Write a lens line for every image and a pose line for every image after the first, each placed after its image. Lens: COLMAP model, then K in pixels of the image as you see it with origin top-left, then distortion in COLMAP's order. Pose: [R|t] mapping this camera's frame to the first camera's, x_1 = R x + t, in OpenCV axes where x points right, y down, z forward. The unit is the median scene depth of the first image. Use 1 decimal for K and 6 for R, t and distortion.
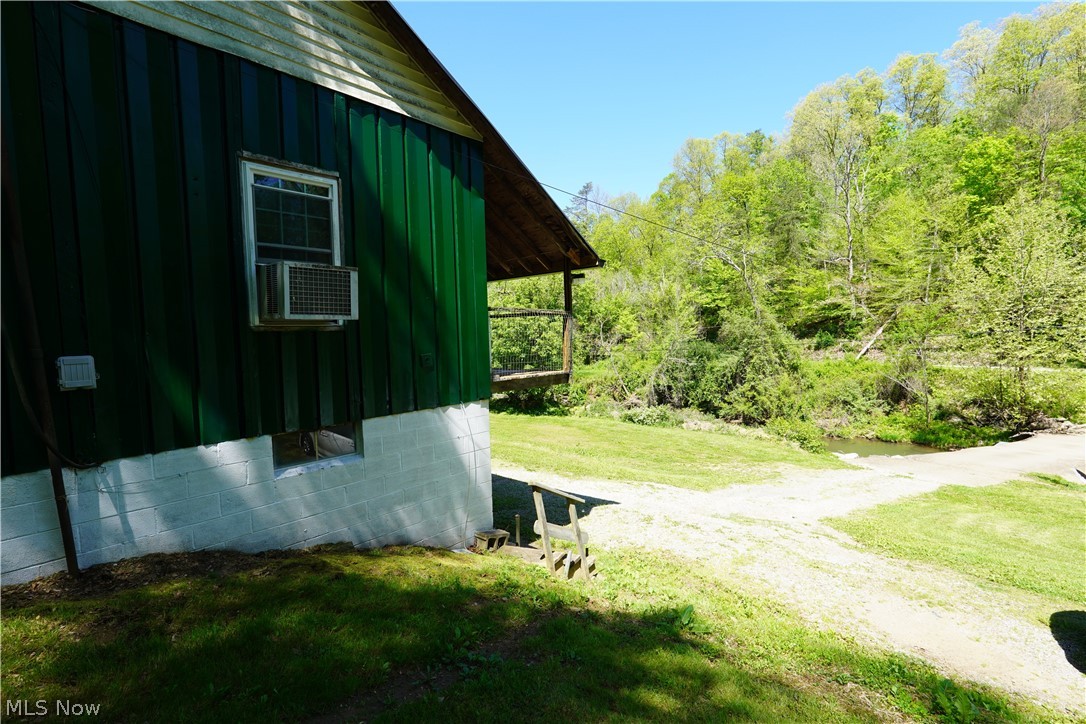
lens RADIAL K [[498.7, 0, 545.4], [0, 498.7, 362.3], [0, 0, 1]] dist [-0.017893, 0.010741]
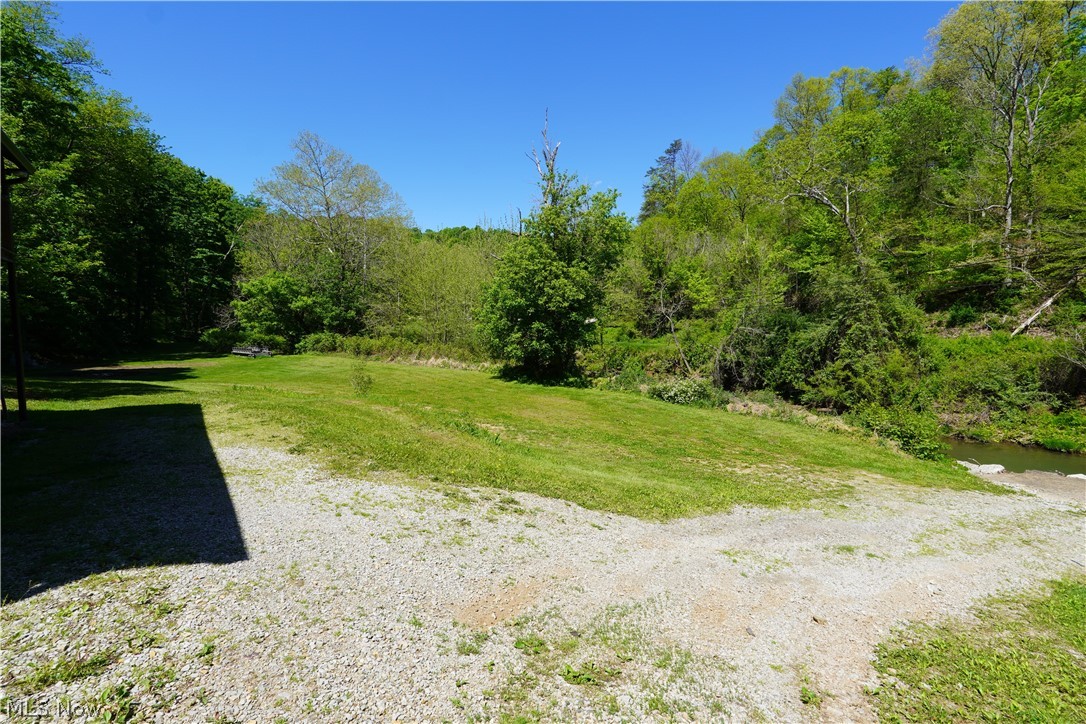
lens RADIAL K [[498.7, 0, 544.1], [0, 498.7, 361.0], [0, 0, 1]] dist [-0.017893, 0.010741]
pose [[0.981167, 0.042478, -0.188433, 0.105774], [-0.035528, 0.998563, 0.040112, 0.029194], [0.189866, -0.032662, 0.981267, 0.172370]]
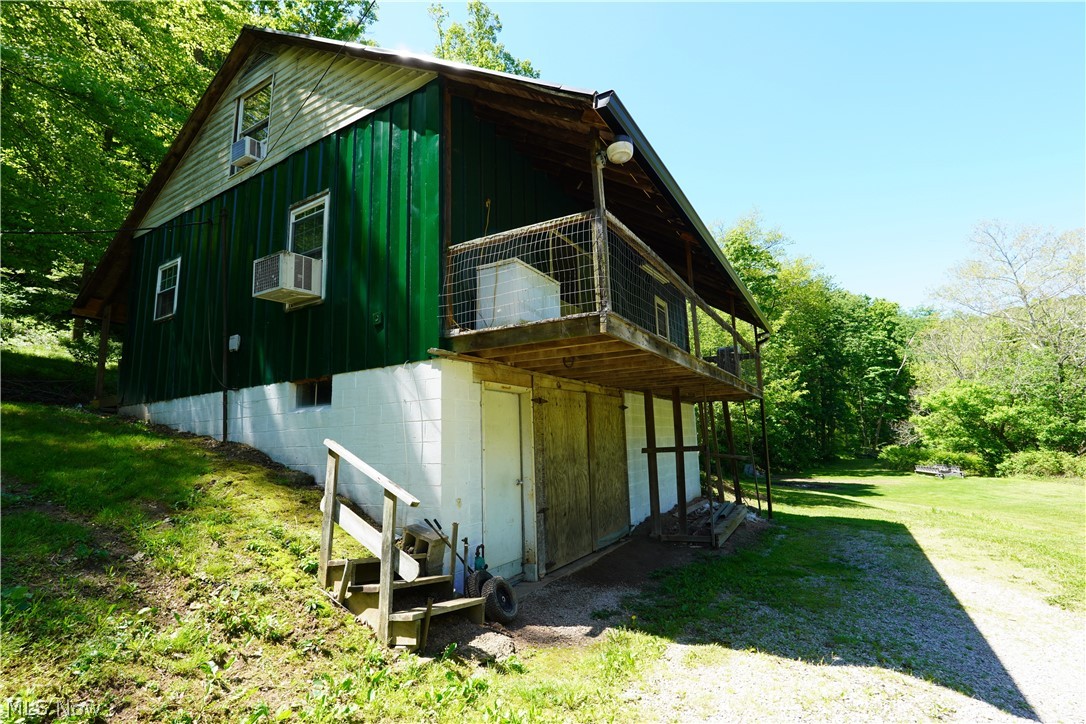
lens RADIAL K [[498.7, 0, 543.0], [0, 498.7, 362.0], [0, 0, 1]] dist [-0.017893, 0.010741]
pose [[0.189724, -0.134627, -0.972564, 0.105926], [-0.034151, 0.989050, -0.143572, 0.028777], [0.981243, 0.060453, 0.183049, 0.154611]]
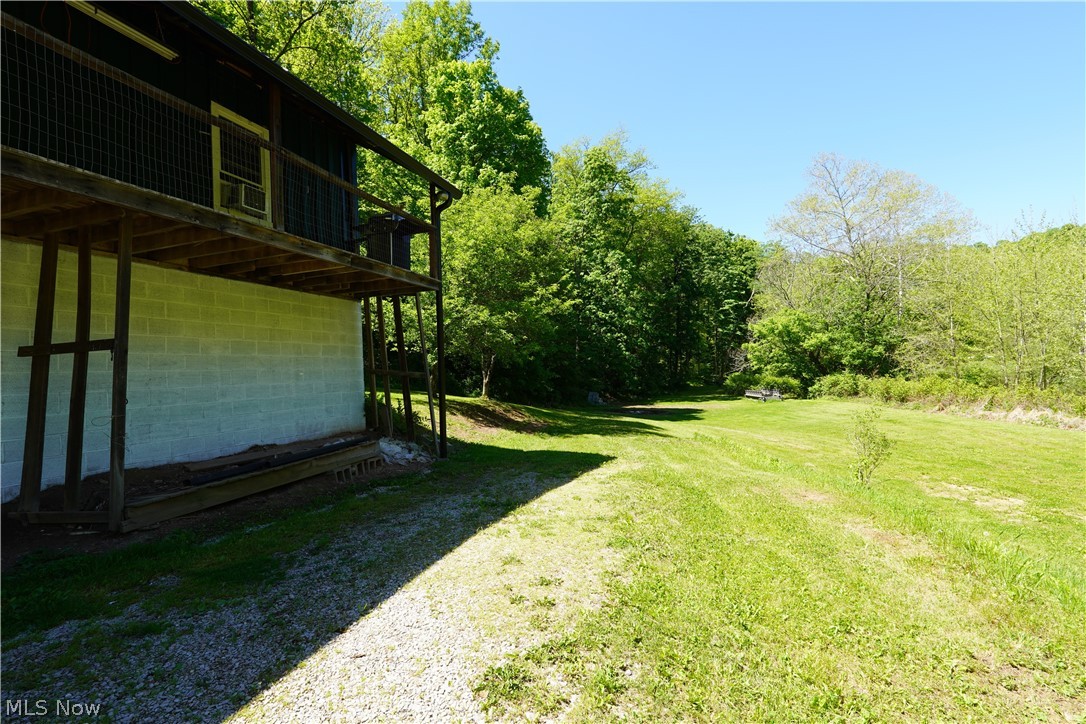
lens RADIAL K [[498.7, 0, 545.0], [0, 498.7, 358.9], [0, 0, 1]] dist [-0.017893, 0.010741]
pose [[0.390012, -0.013243, -0.920715, 0.045667], [-0.022965, 0.999446, -0.024103, 0.035908], [0.920523, 0.030545, 0.389492, 0.304543]]
